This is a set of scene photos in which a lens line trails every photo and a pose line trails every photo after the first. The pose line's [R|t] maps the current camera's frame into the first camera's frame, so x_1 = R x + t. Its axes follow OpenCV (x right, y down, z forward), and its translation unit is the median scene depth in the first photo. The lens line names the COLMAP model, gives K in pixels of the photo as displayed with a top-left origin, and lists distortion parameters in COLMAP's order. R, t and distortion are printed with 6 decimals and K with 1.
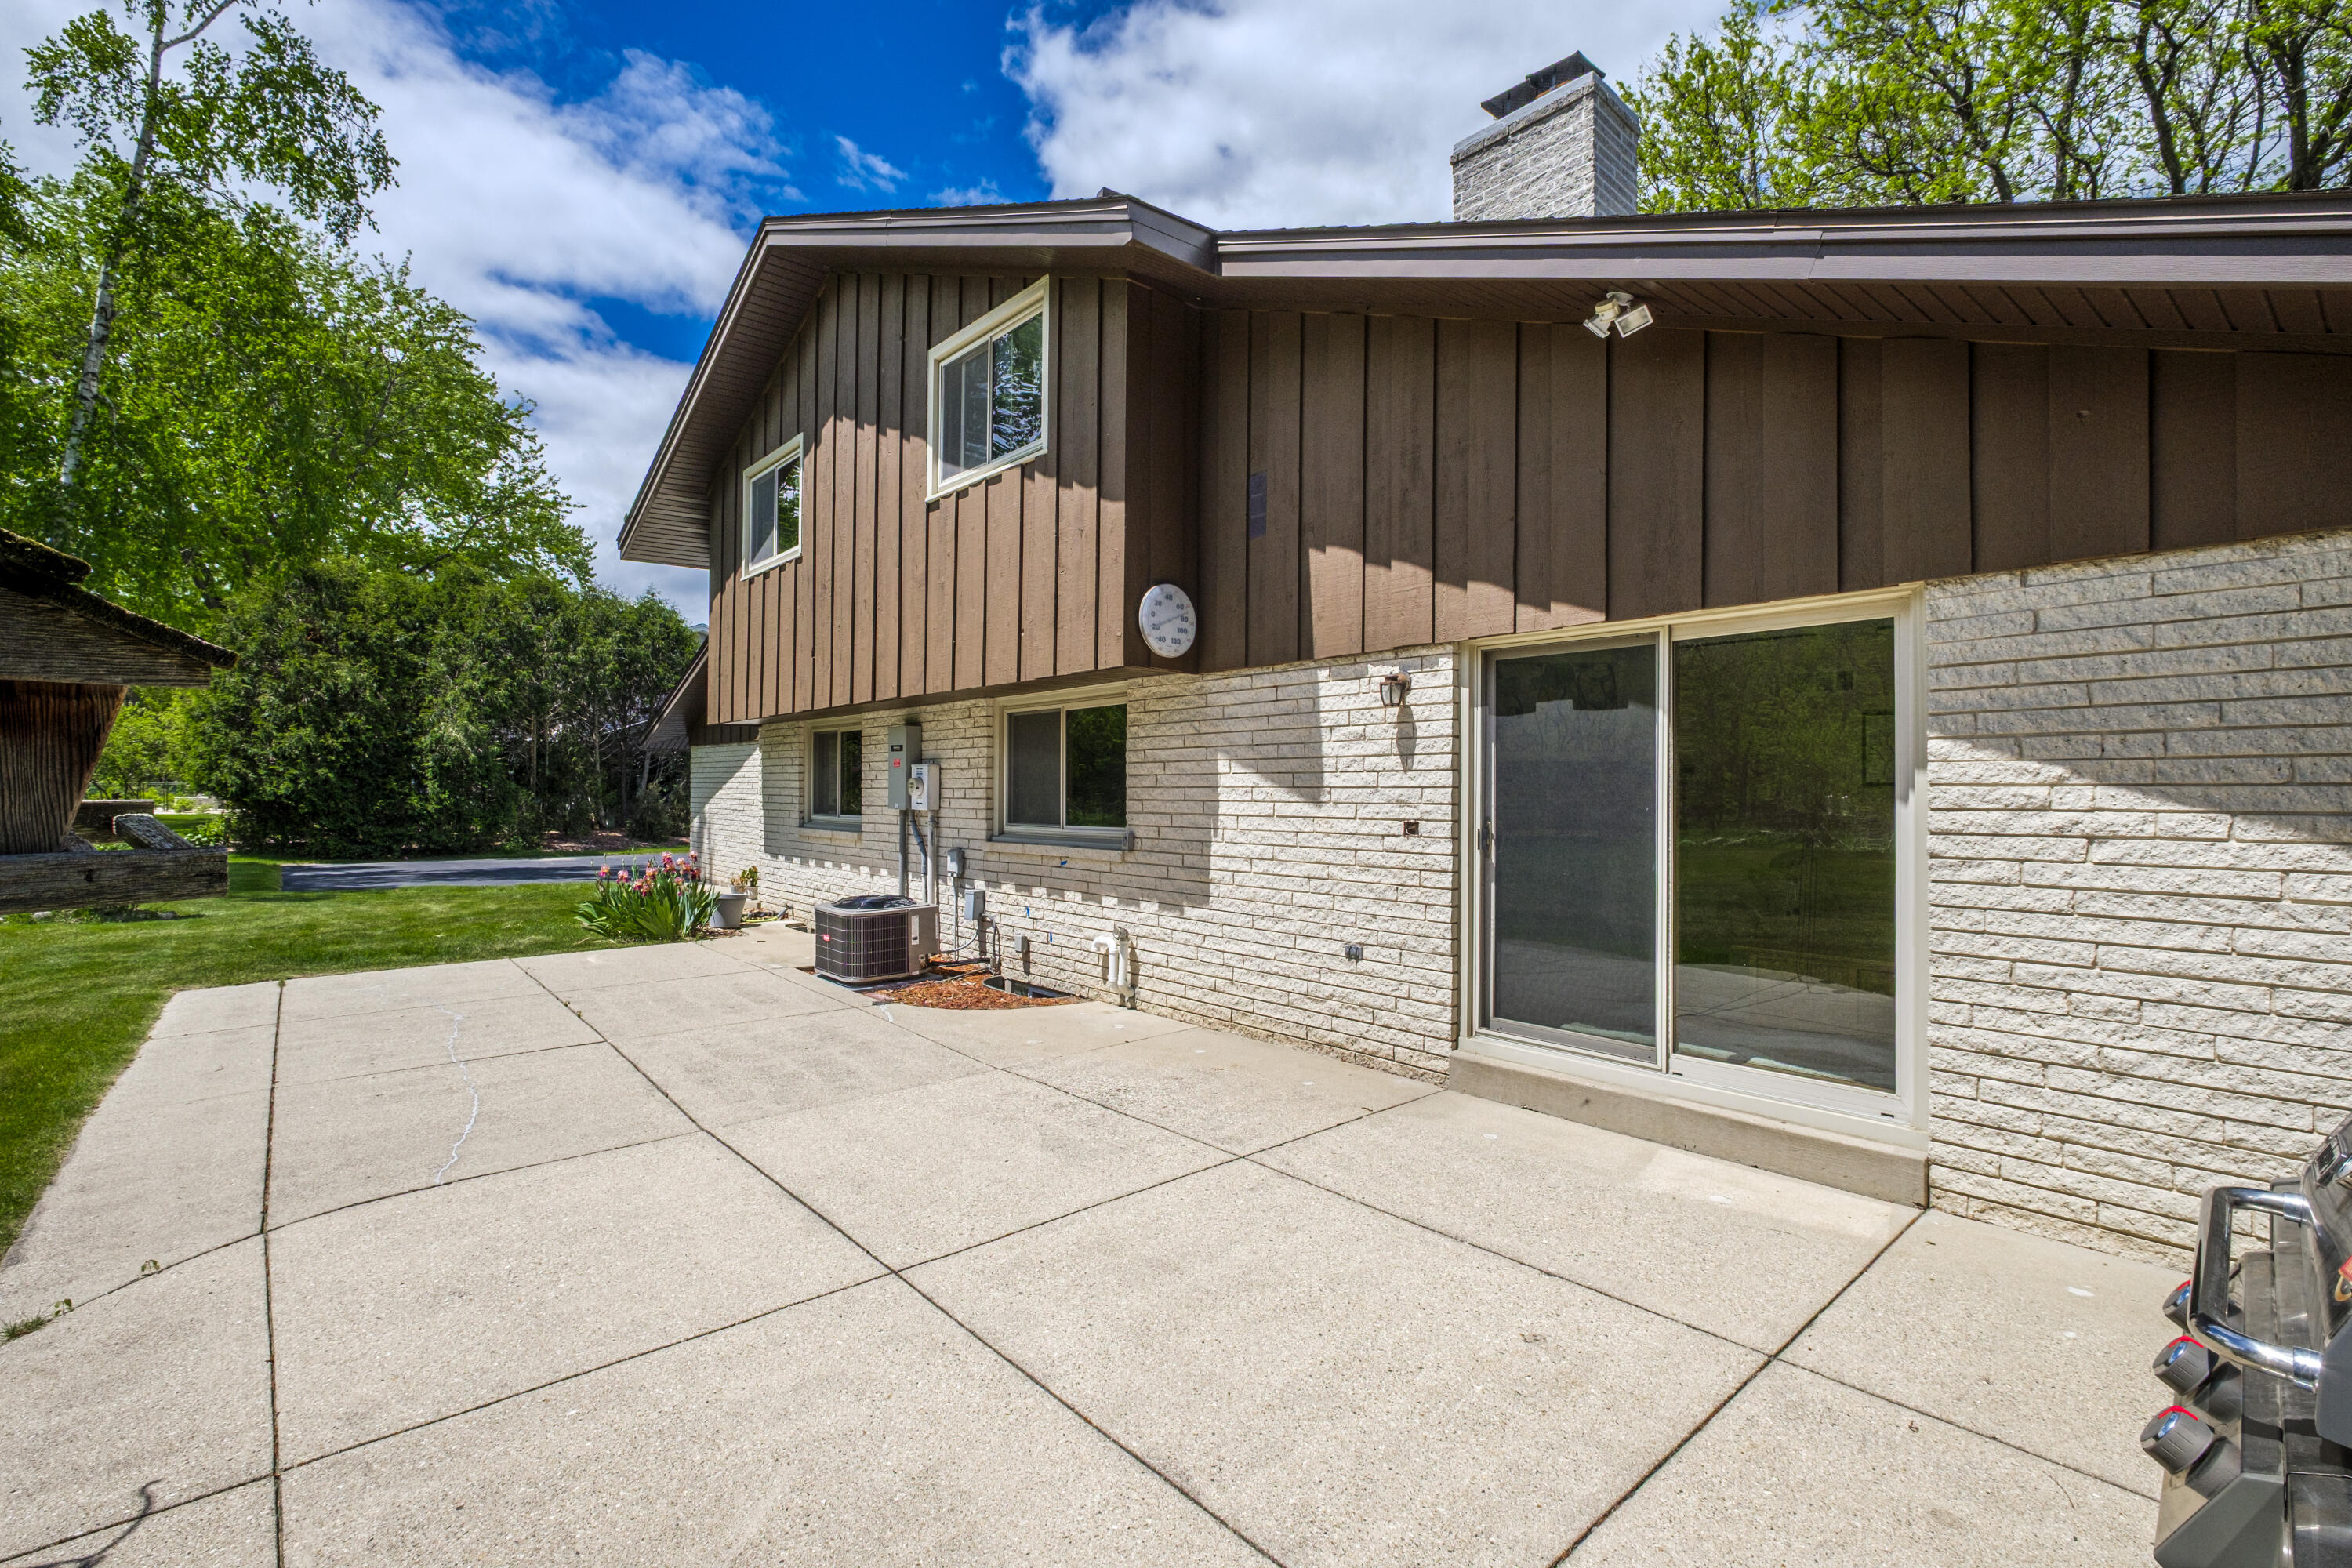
lens RADIAL K [[1037.7, 0, 1159.7], [0, 1037.7, 782.8], [0, 0, 1]] dist [-0.002060, -0.000116]
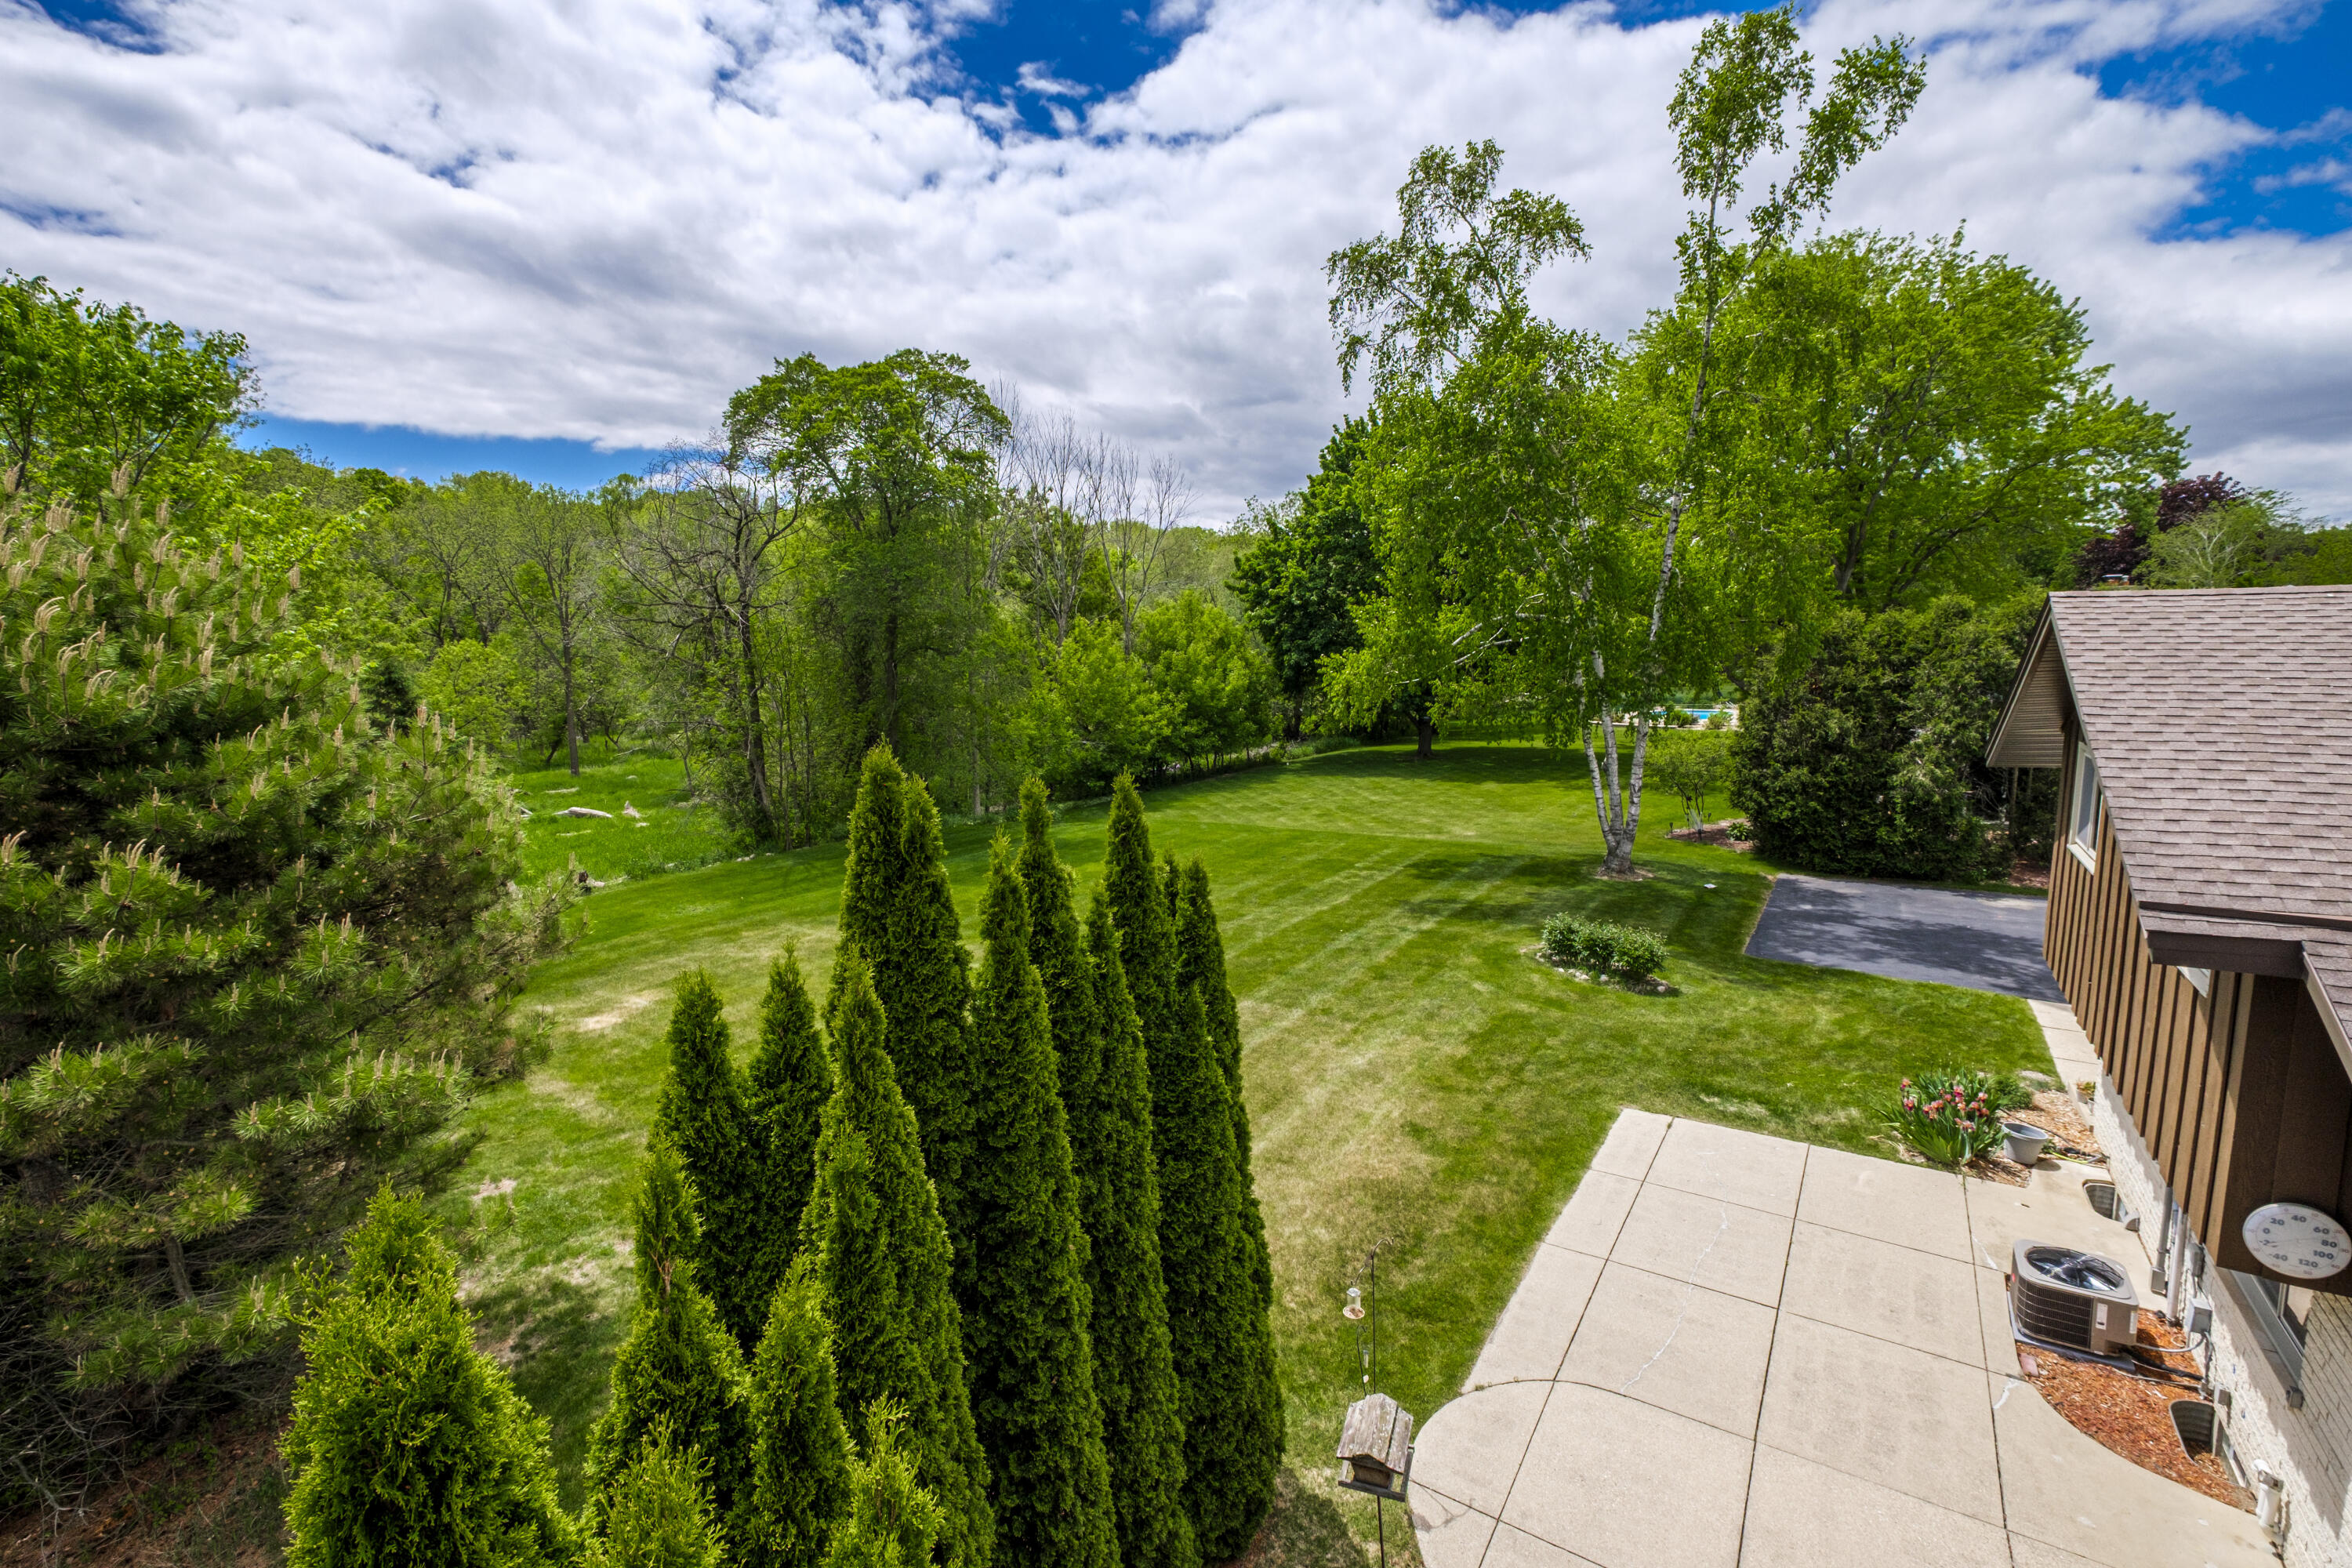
lens RADIAL K [[1043.9, 0, 1163.8], [0, 1043.9, 797.0], [0, 0, 1]] dist [0.001782, 0.000560]
pose [[0.259561, 0.133058, -0.956516, 0.611626], [0.045352, 0.987691, 0.149701, -0.756665], [0.964661, -0.082236, 0.250332, -0.229136]]
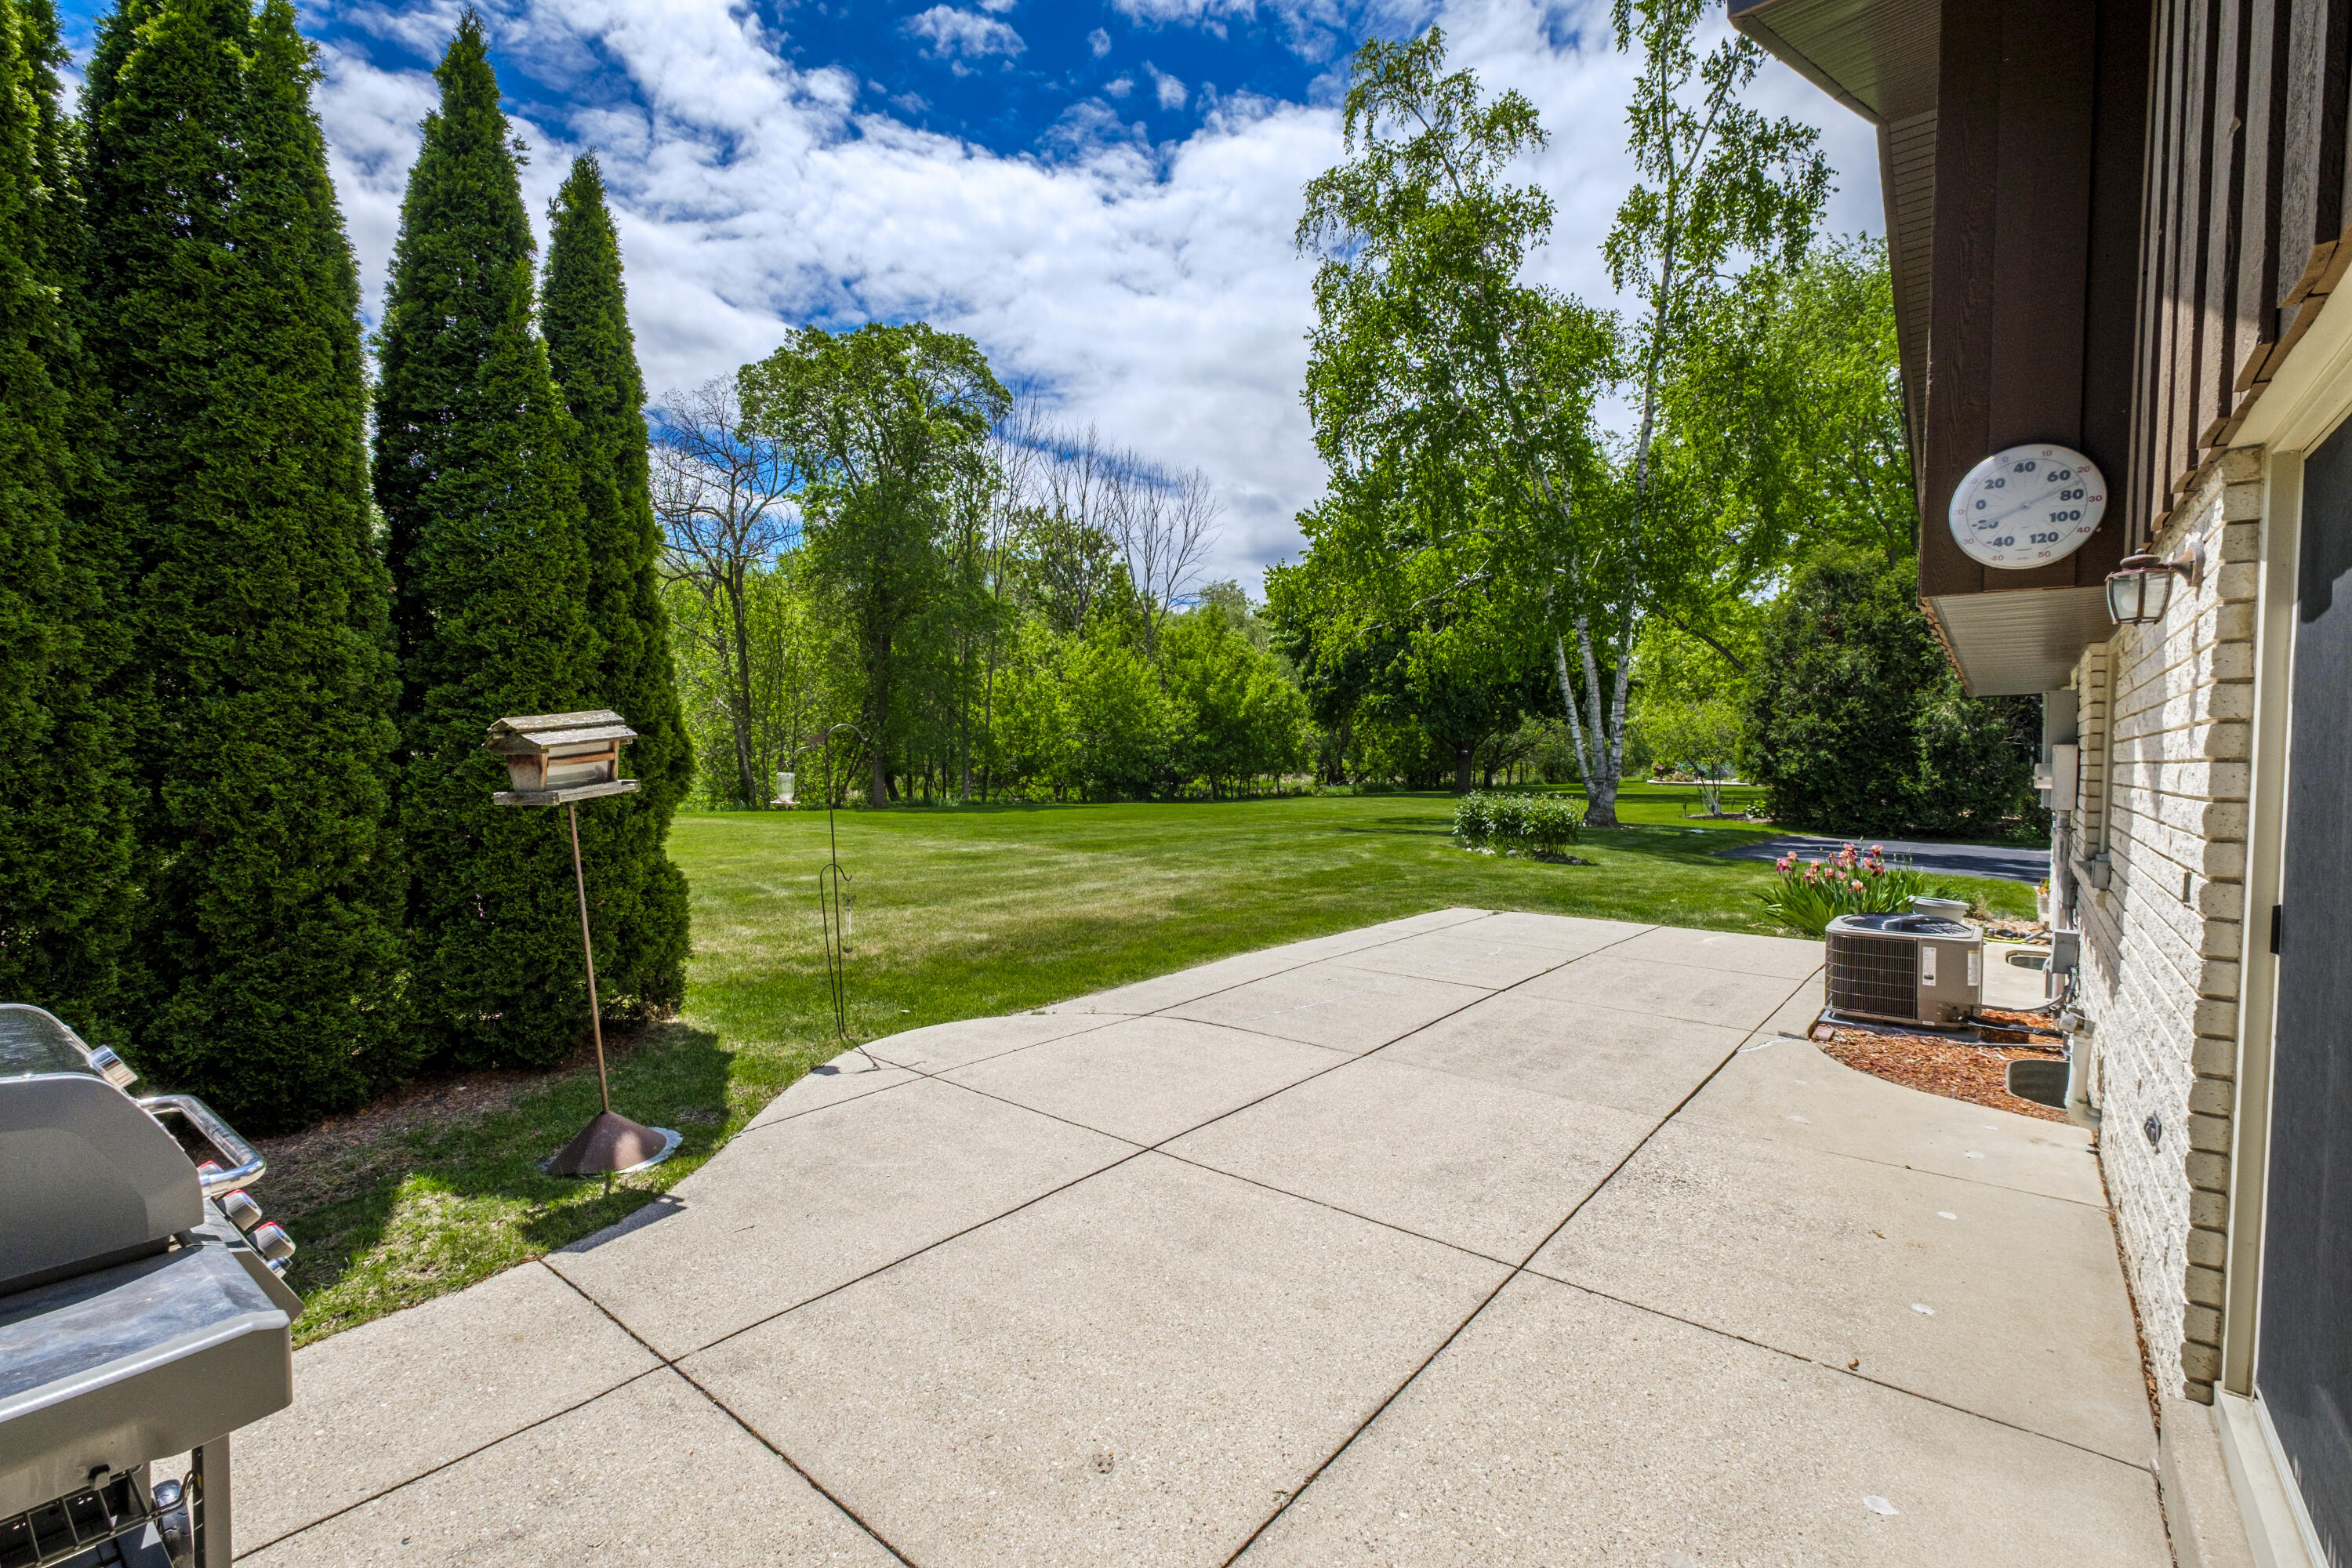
lens RADIAL K [[1037.7, 0, 1159.7], [0, 1037.7, 782.8], [0, 0, 1]] dist [-0.002060, -0.000116]
pose [[0.156264, 0.021737, -0.987476, 0.523110], [-0.000554, 0.999760, 0.021919, -0.009853], [0.987715, -0.002878, 0.156239, 0.410521]]
